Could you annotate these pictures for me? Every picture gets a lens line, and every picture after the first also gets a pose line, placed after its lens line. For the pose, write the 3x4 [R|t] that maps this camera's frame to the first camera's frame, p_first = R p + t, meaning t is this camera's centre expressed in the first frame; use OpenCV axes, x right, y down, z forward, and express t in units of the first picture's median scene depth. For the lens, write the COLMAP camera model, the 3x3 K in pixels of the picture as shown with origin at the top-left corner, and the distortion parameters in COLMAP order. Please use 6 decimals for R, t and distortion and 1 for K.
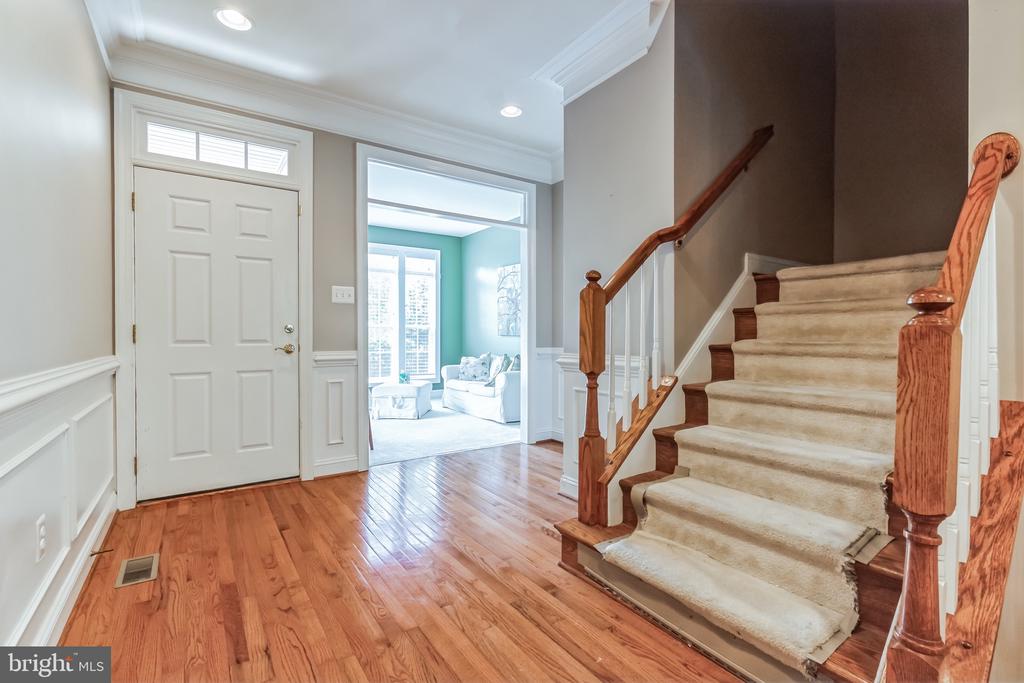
lens RADIAL K [[467.3, 0, 507.3], [0, 467.3, 345.0], [0, 0, 1]] dist [-0.003771, 0.000674]
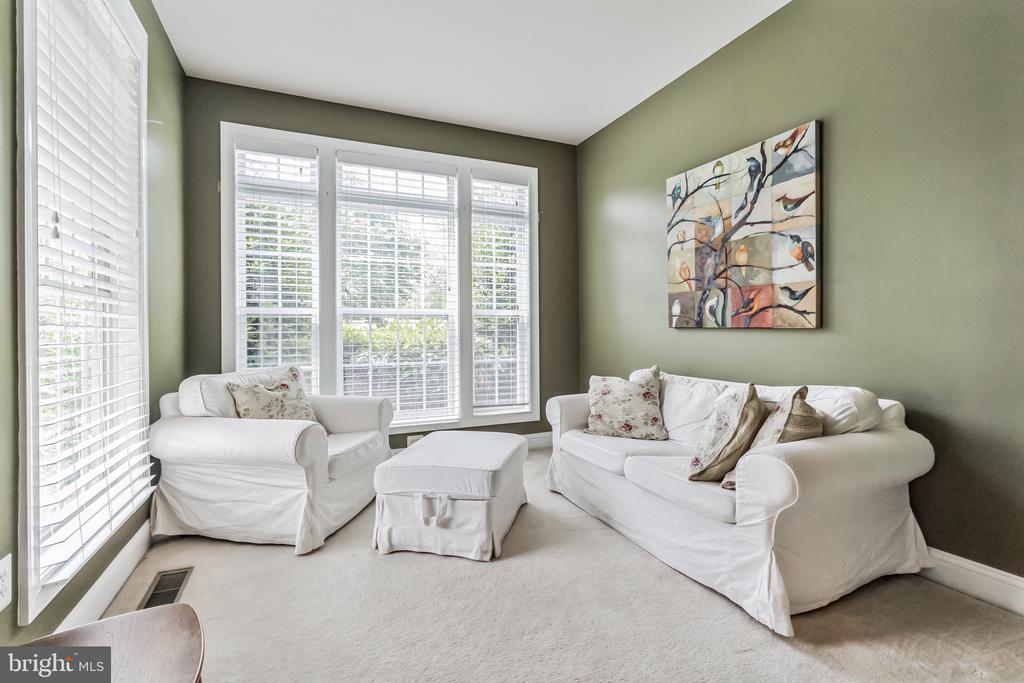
lens RADIAL K [[467.3, 0, 510.5], [0, 467.3, 338.3], [0, 0, 1]] dist [-0.003771, 0.000674]
pose [[0.984944, -0.008599, -0.172663, -0.099102], [0.007627, 0.999951, -0.006296, -0.009326], [0.172708, 0.004884, 0.984961, 0.561722]]
